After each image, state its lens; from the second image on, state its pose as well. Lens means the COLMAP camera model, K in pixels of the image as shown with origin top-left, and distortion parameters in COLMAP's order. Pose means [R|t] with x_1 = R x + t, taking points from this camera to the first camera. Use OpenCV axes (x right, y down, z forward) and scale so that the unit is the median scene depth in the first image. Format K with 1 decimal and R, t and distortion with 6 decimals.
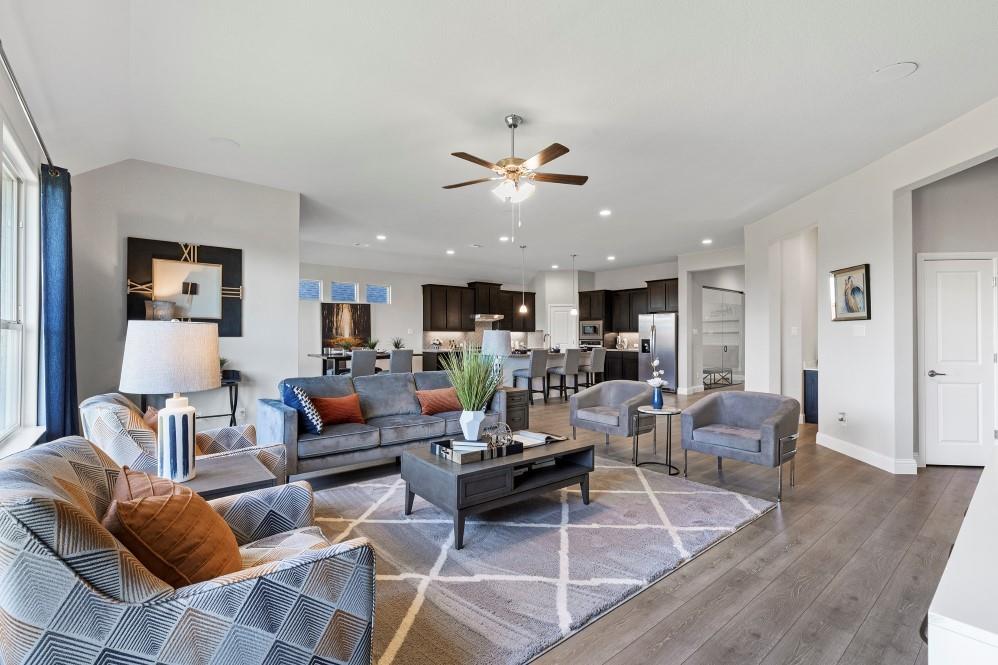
lens RADIAL K [[446.5, 0, 501.6], [0, 446.5, 332.4], [0, 0, 1]] dist [0.002112, 0.000262]
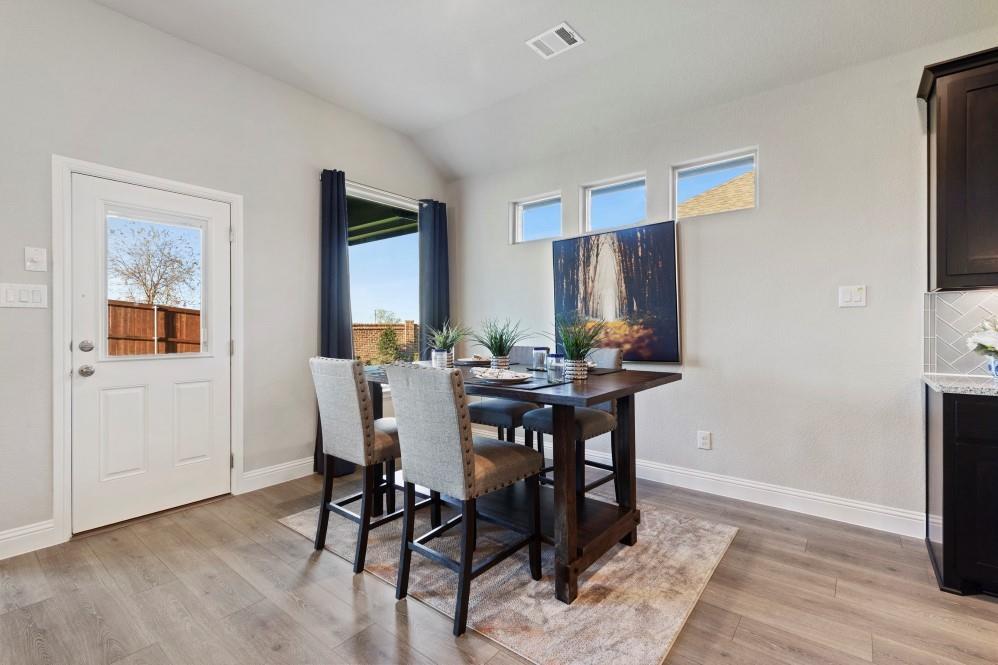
lens RADIAL K [[446.5, 0, 506.0], [0, 446.5, 330.7], [0, 0, 1]] dist [0.002112, 0.000262]
pose [[0.205683, 0.006813, -0.978595, 0.015384], [0.011096, 0.999895, 0.009293, 0.027425], [0.978556, -0.012770, 0.205586, 1.528630]]
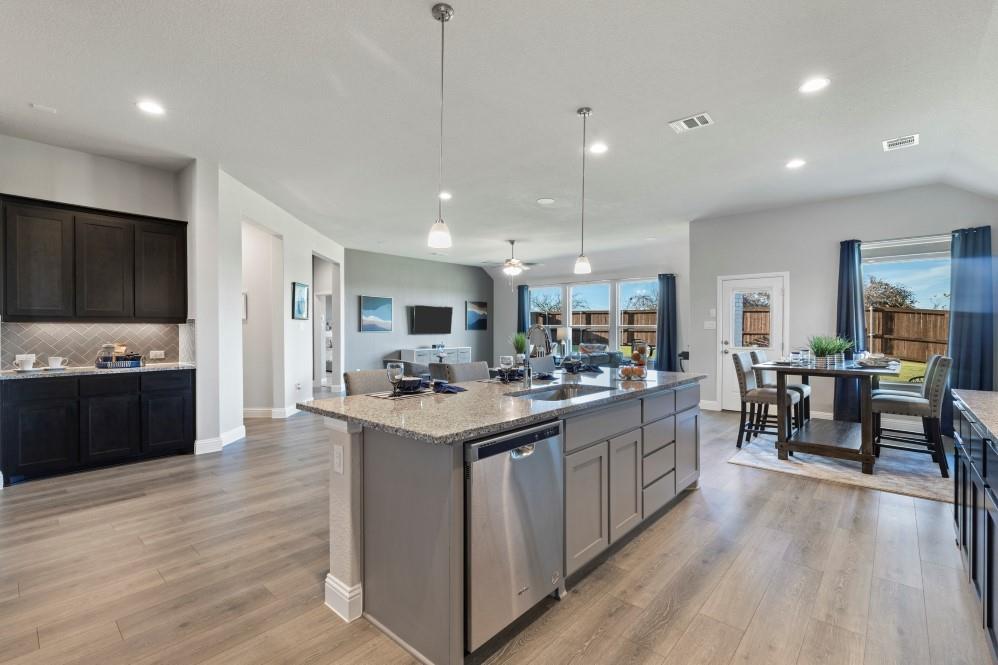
lens RADIAL K [[446.5, 0, 495.7], [0, 446.5, 324.6], [0, 0, 1]] dist [0.002112, 0.000262]
pose [[-0.990102, -0.003759, -0.140301, 0.326855], [-0.001246, 0.999837, -0.017992, 0.014668], [0.140346, -0.017639, -0.989945, 2.434299]]
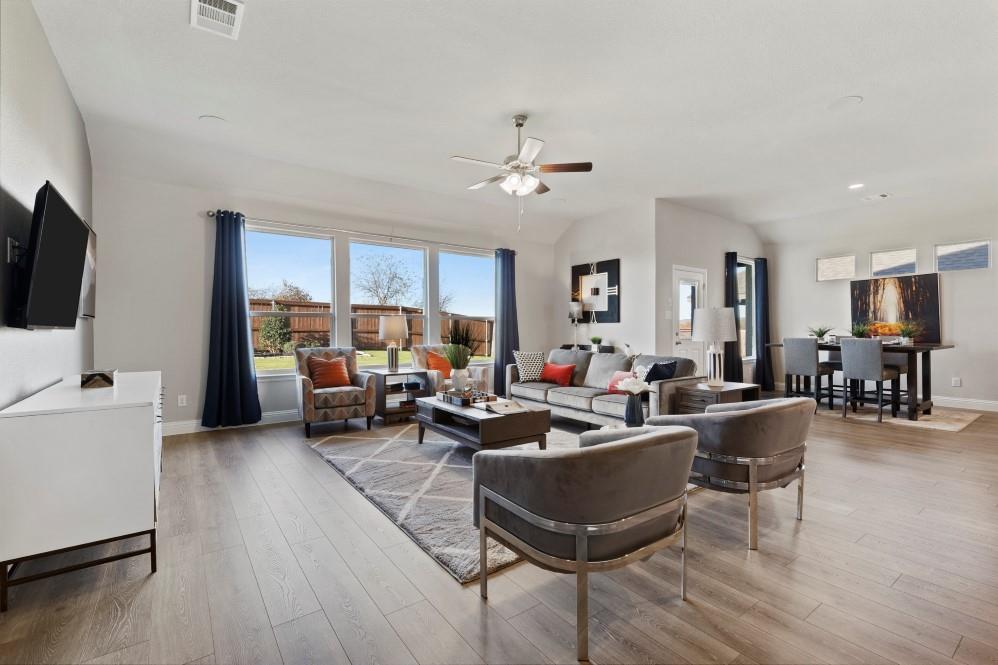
lens RADIAL K [[446.5, 0, 492.9], [0, 446.5, 328.7], [0, 0, 1]] dist [0.002112, 0.000262]
pose [[-0.075999, 0.012804, -0.997026, 0.823239], [0.009841, 0.999878, 0.012090, 0.008927], [0.997059, -0.008893, -0.076116, 0.716841]]
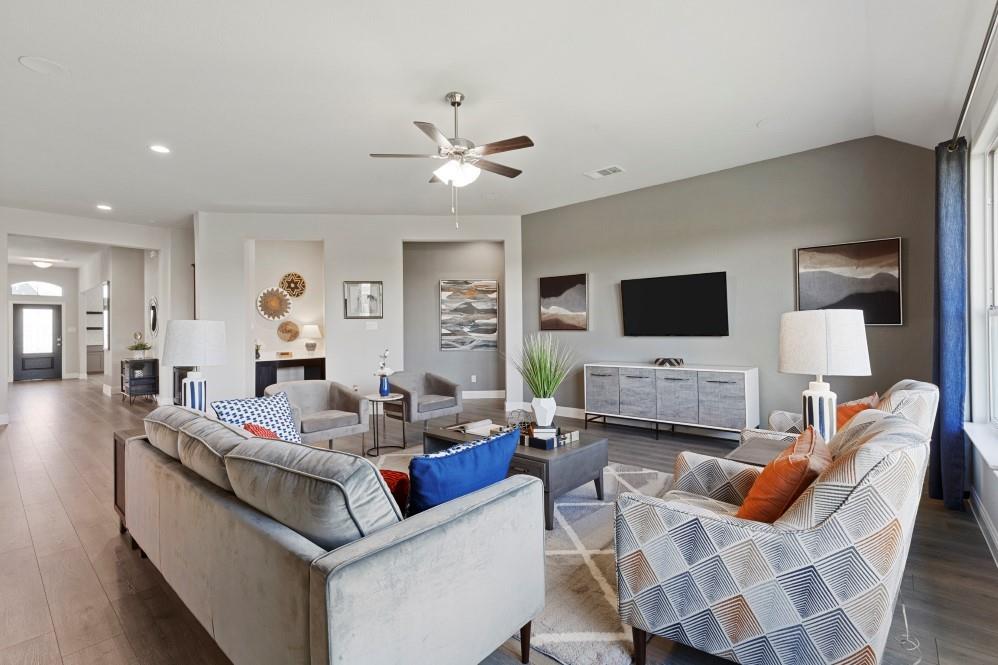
lens RADIAL K [[446.5, 0, 497.9], [0, 446.5, 325.3], [0, 0, 1]] dist [0.002112, 0.000262]
pose [[-0.159498, 0.006345, 0.987178, -0.653863], [0.002675, 0.999978, -0.005995, 0.003684], [-0.987195, 0.001685, -0.159511, 0.757492]]
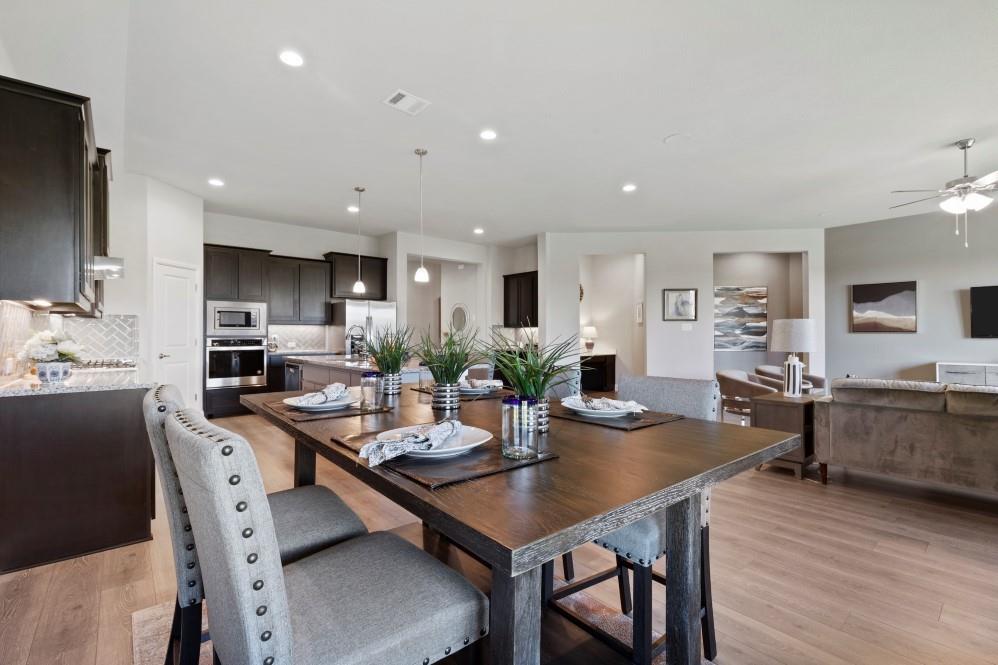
lens RADIAL K [[446.5, 0, 505.9], [0, 446.5, 332.0], [0, 0, 1]] dist [0.002112, 0.000262]
pose [[-0.020254, 0.002244, 0.999792, -0.807437], [-0.007965, 0.999965, -0.002406, 0.021745], [-0.999763, -0.008012, -0.020236, 1.585200]]
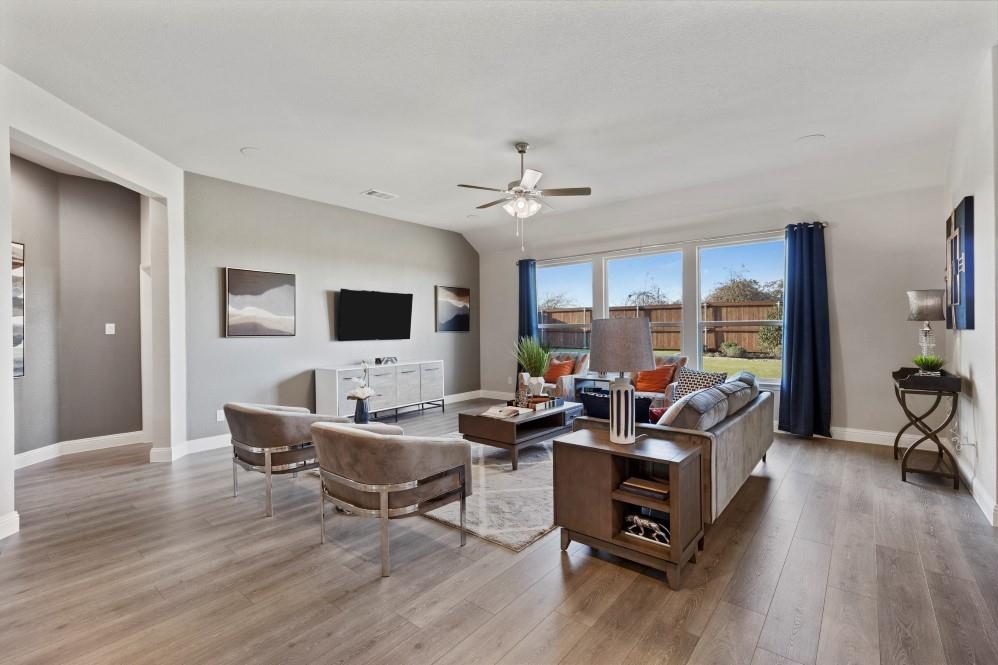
lens RADIAL K [[446.5, 0, 499.2], [0, 446.5, 328.6], [0, 0, 1]] dist [0.002112, 0.000262]
pose [[-0.982777, 0.005297, -0.184722, 0.215743], [0.007732, 0.999892, -0.012465, 0.009622], [0.184636, -0.013678, -0.982712, 1.524132]]
